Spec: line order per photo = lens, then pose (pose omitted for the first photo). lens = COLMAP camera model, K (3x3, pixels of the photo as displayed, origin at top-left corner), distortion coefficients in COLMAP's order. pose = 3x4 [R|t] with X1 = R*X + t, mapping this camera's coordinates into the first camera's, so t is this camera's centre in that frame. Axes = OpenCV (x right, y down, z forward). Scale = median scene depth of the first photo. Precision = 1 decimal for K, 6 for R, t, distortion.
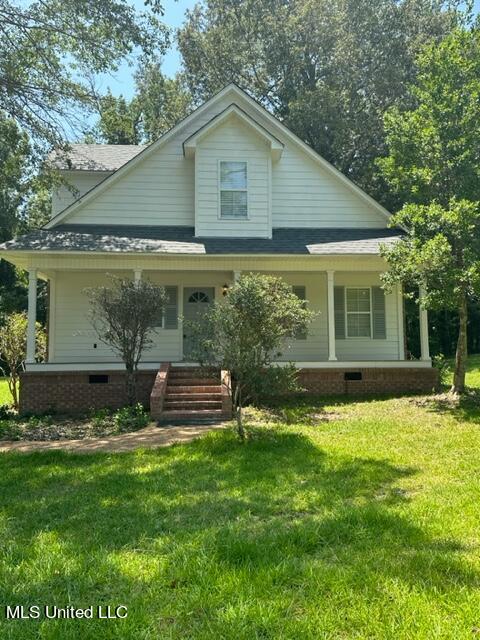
lens RADIAL K [[521.5, 0, 240.0], [0, 521.5, 320.0], [0, 0, 1]] dist [0.076559, -0.002409]
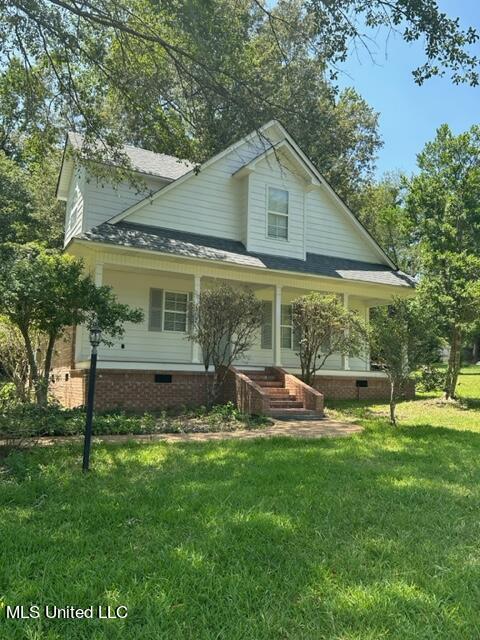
lens RADIAL K [[521.5, 0, 240.0], [0, 521.5, 320.0], [0, 0, 1]] dist [0.076559, -0.002409]
pose [[0.914593, 0.076661, 0.397042, -0.528251], [-0.064513, 0.996951, -0.043887, 0.033177], [-0.399196, 0.014524, 0.916751, 0.011801]]
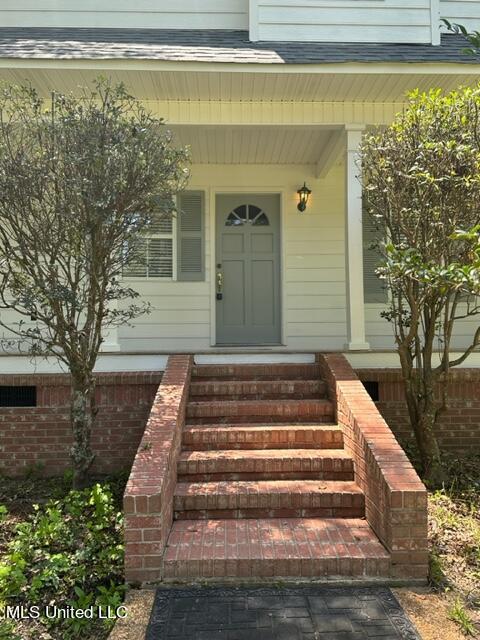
lens RADIAL K [[521.5, 0, 240.0], [0, 521.5, 320.0], [0, 0, 1]] dist [0.076559, -0.002409]
pose [[0.999591, -0.001824, -0.028524, -0.083480], [0.003135, 0.998938, 0.045962, 0.035818], [0.028409, -0.046032, 0.998536, 0.591034]]
